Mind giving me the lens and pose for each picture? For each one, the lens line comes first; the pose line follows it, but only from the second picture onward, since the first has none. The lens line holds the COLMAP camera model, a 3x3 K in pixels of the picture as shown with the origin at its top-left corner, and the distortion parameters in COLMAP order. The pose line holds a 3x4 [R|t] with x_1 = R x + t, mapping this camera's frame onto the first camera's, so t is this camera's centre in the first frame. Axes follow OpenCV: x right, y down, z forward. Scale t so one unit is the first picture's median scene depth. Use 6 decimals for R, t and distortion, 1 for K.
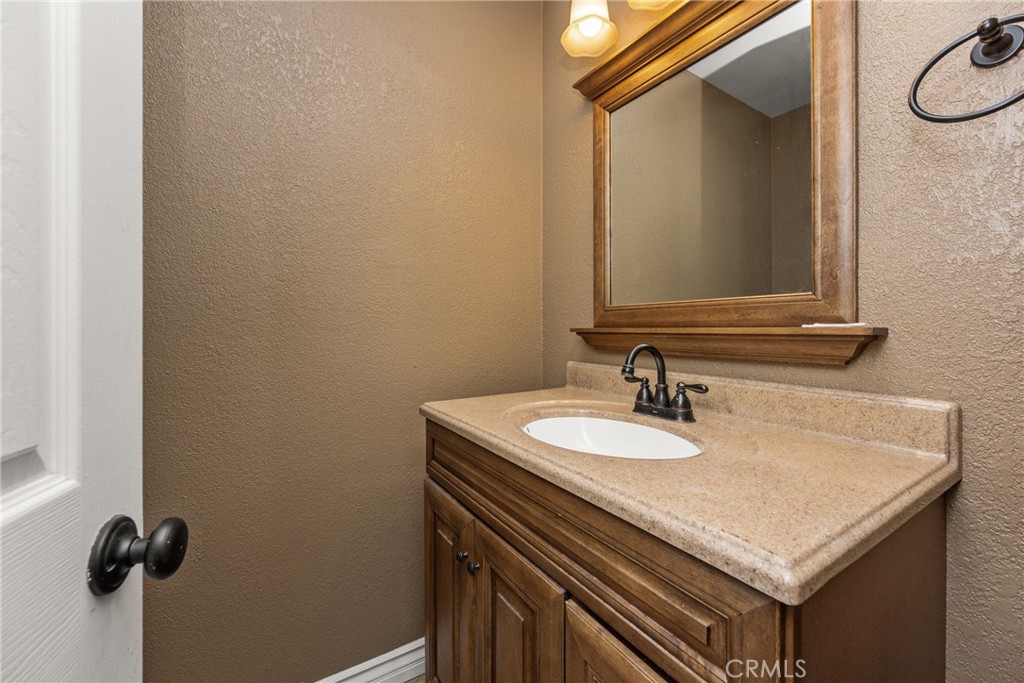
lens RADIAL K [[404.9, 0, 508.2], [0, 404.9, 324.7], [0, 0, 1]] dist [-0.000084, -0.000013]
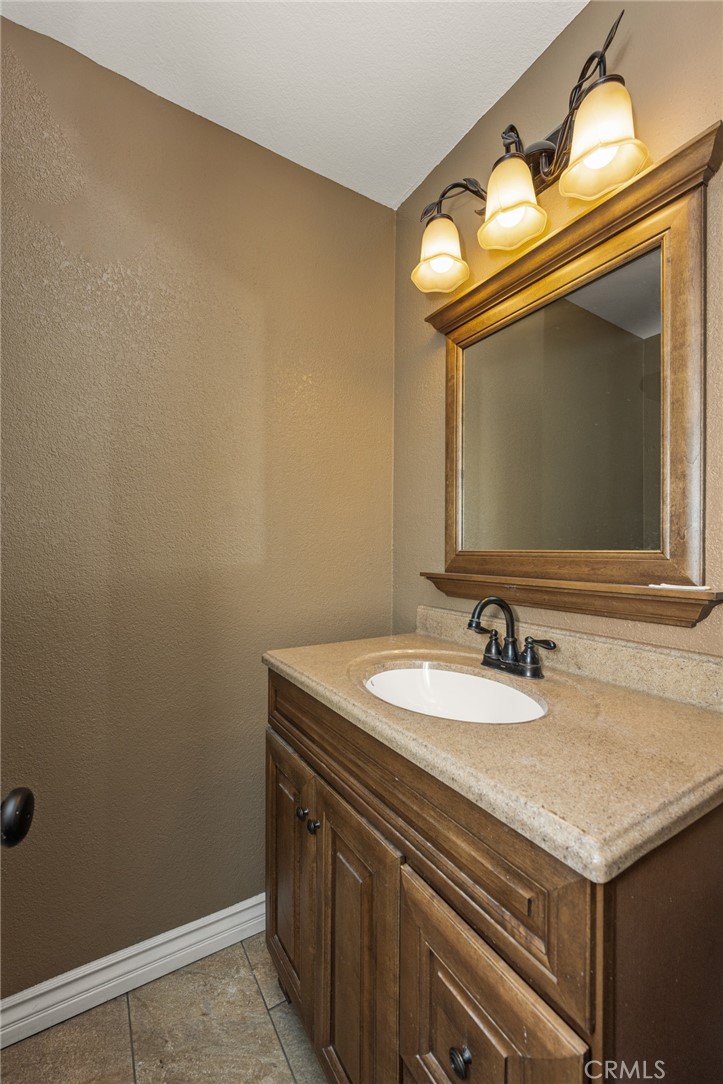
lens RADIAL K [[445.7, 0, 361.5], [0, 445.7, 542.0], [0, 0, 1]] dist [-0.001180, 0.000019]
pose [[0.999906, 0.007937, -0.011146, 0.037026], [-0.007947, 0.999968, -0.000876, -0.089124], [0.011139, 0.000964, 0.999937, -0.080418]]
